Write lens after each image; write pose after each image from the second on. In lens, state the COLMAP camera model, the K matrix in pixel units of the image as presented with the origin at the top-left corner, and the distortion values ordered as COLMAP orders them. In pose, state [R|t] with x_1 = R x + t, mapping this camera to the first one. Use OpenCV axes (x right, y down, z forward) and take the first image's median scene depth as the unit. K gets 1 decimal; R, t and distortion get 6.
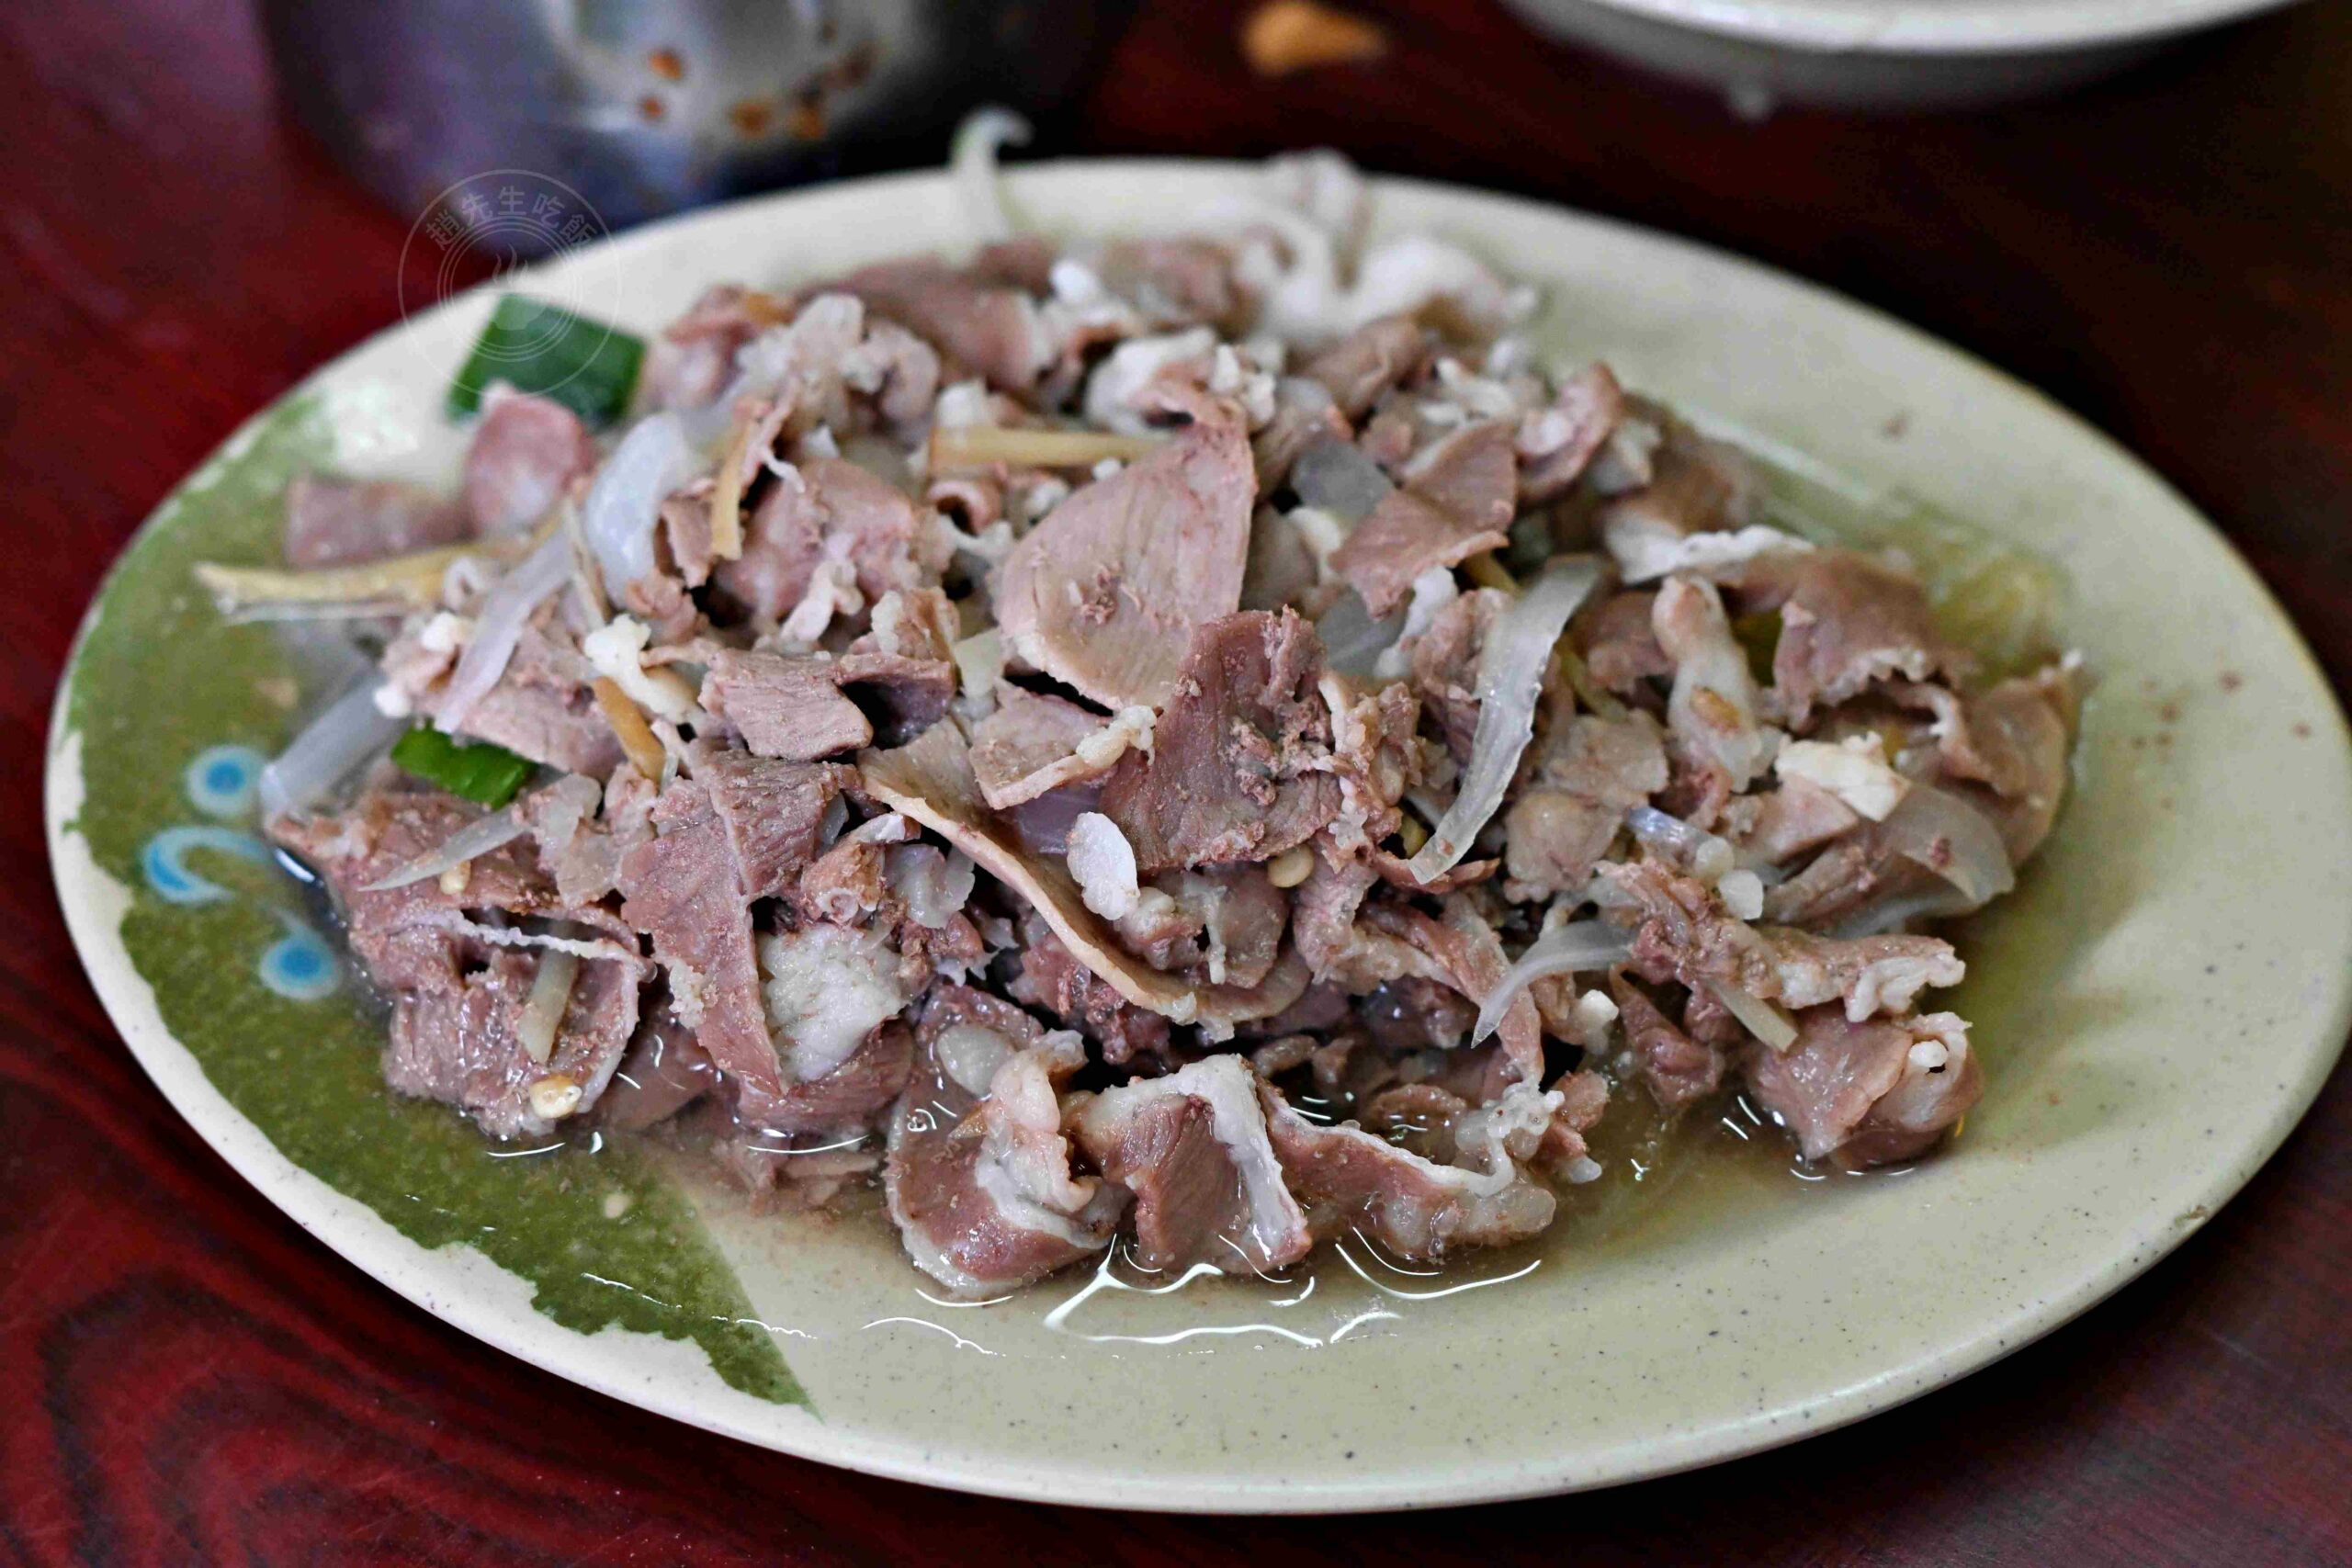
lens RADIAL K [[5135.6, 0, 1153.6], [0, 5135.6, 762.0], [0, 0, 1]] dist [0.009826, 0.000000]
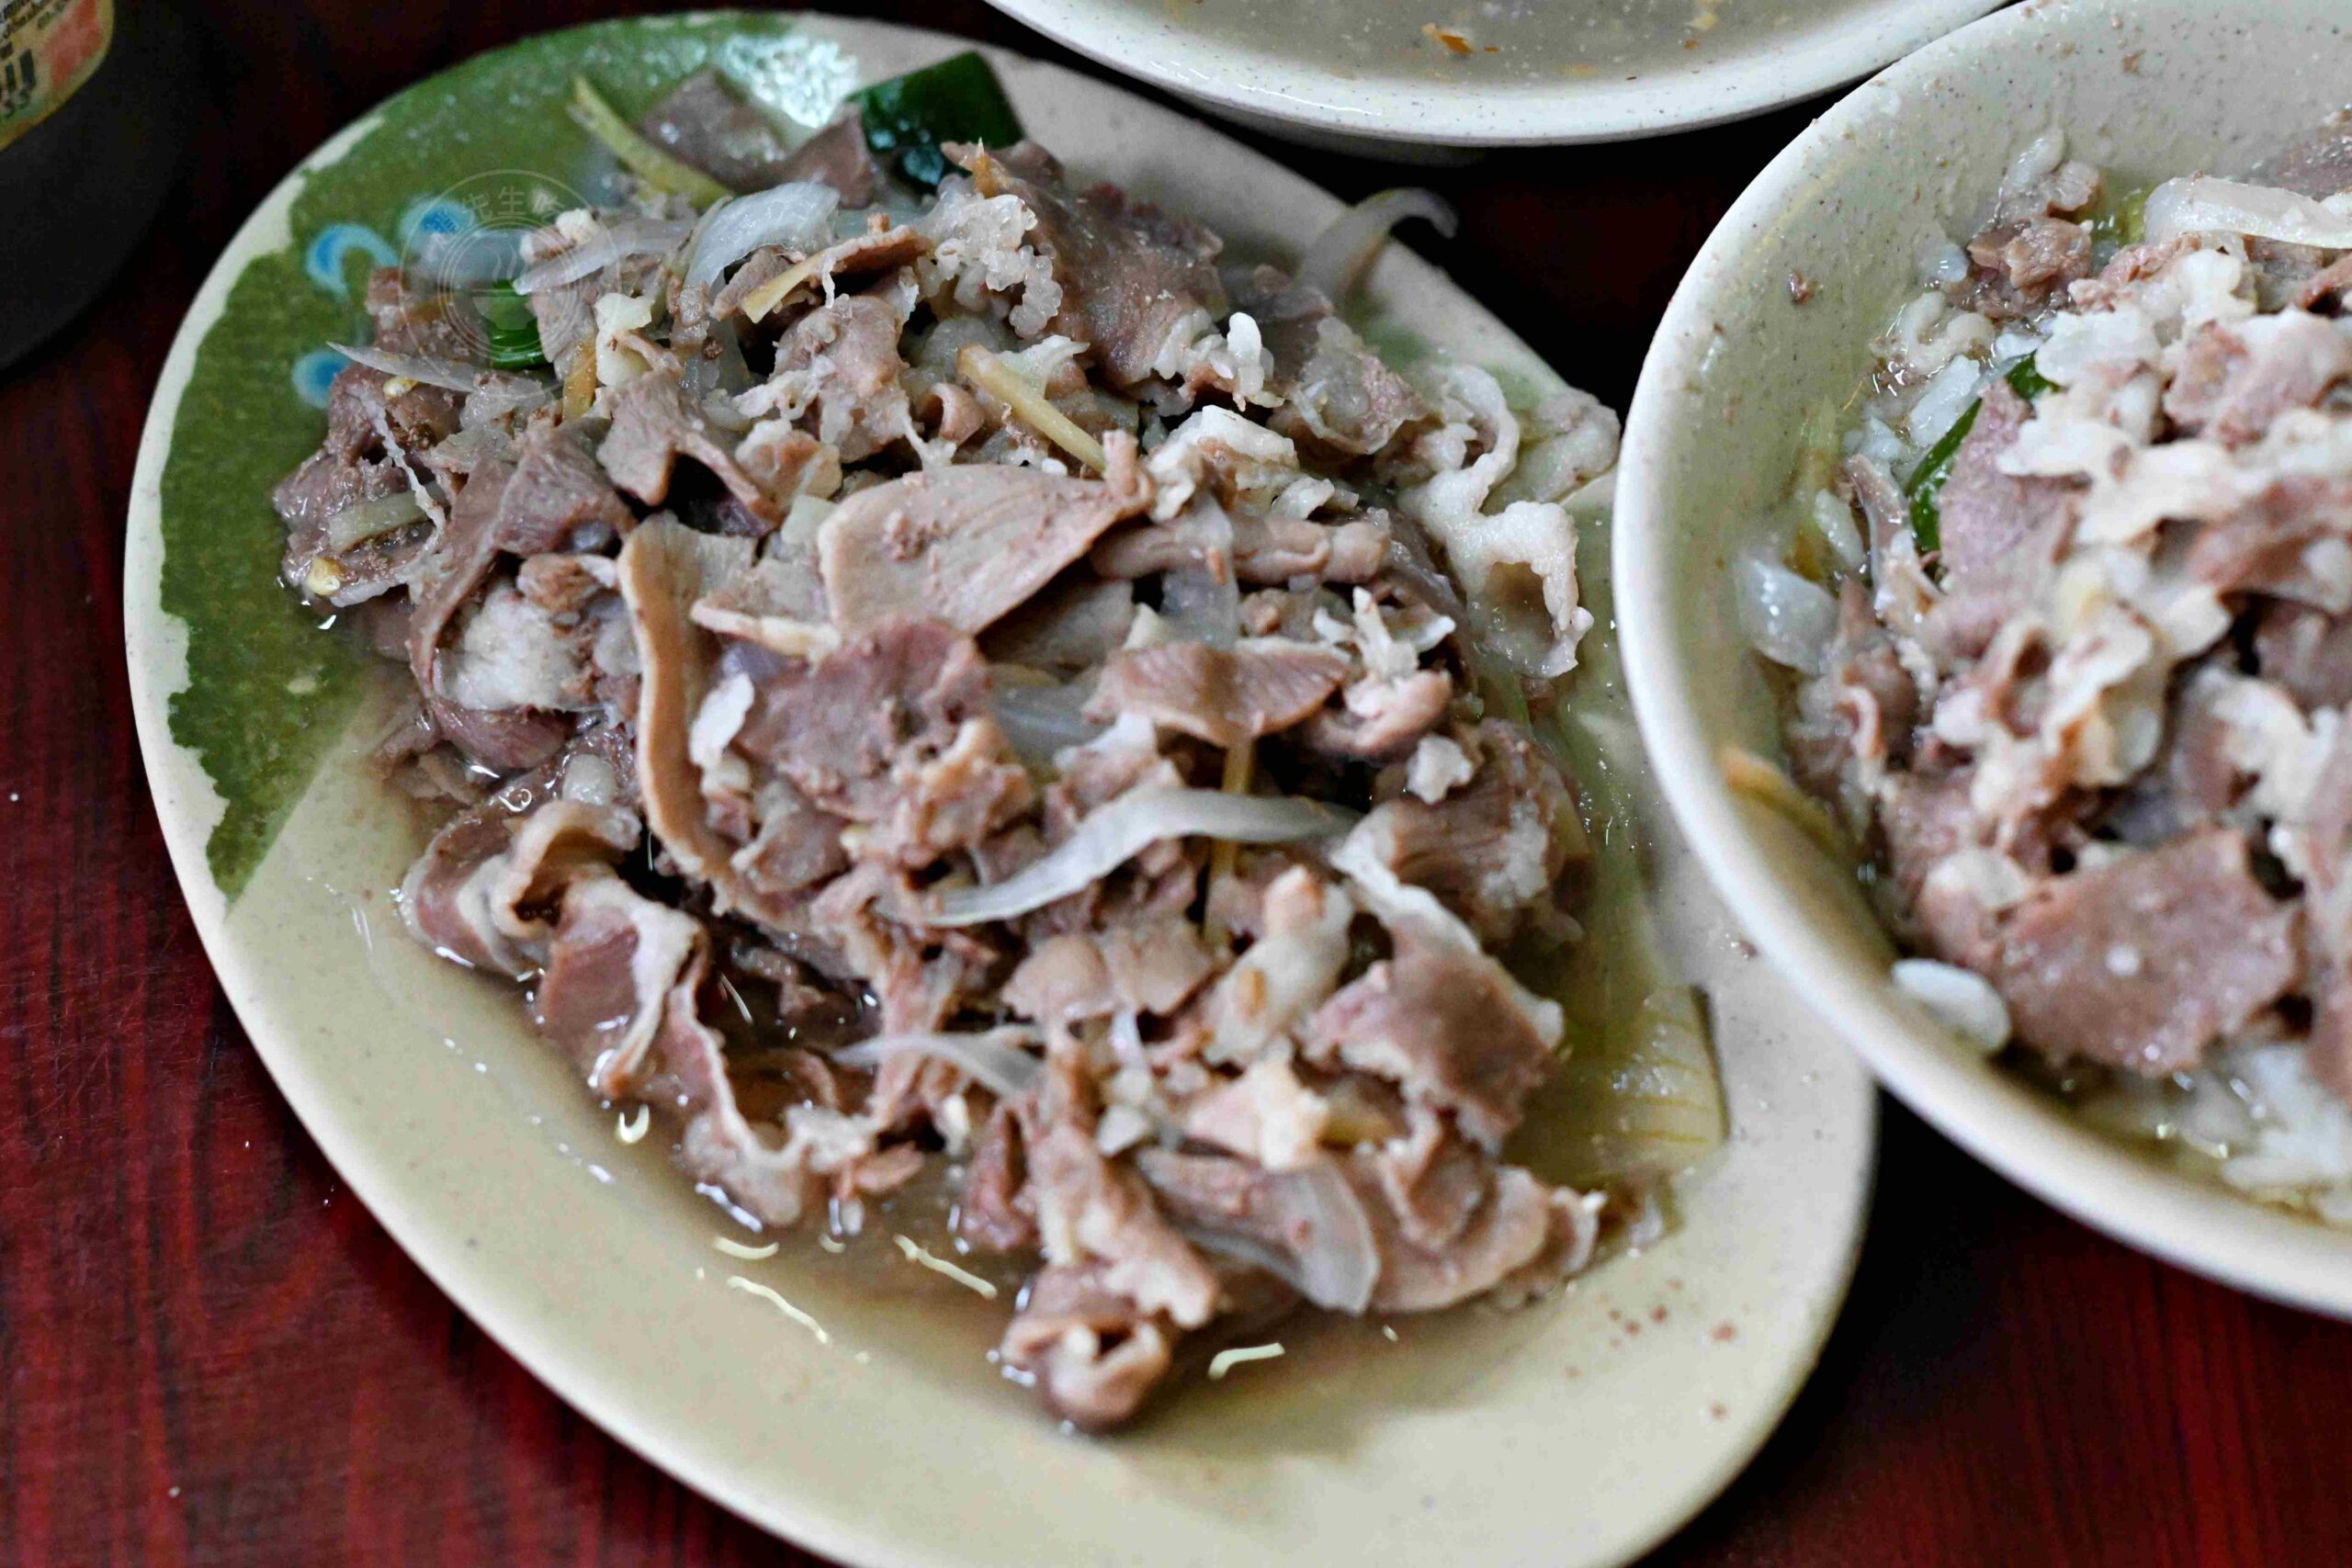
lens RADIAL K [[5135.6, 0, 1171.8], [0, 5135.6, 782.5], [0, 0, 1]] dist [0.009826, 0.000000]
pose [[0.660806, 0.632101, -0.404702, 0.504187], [-0.604408, 0.767841, 0.212394, -0.259815], [0.445001, 0.104254, 0.889441, 0.055704]]
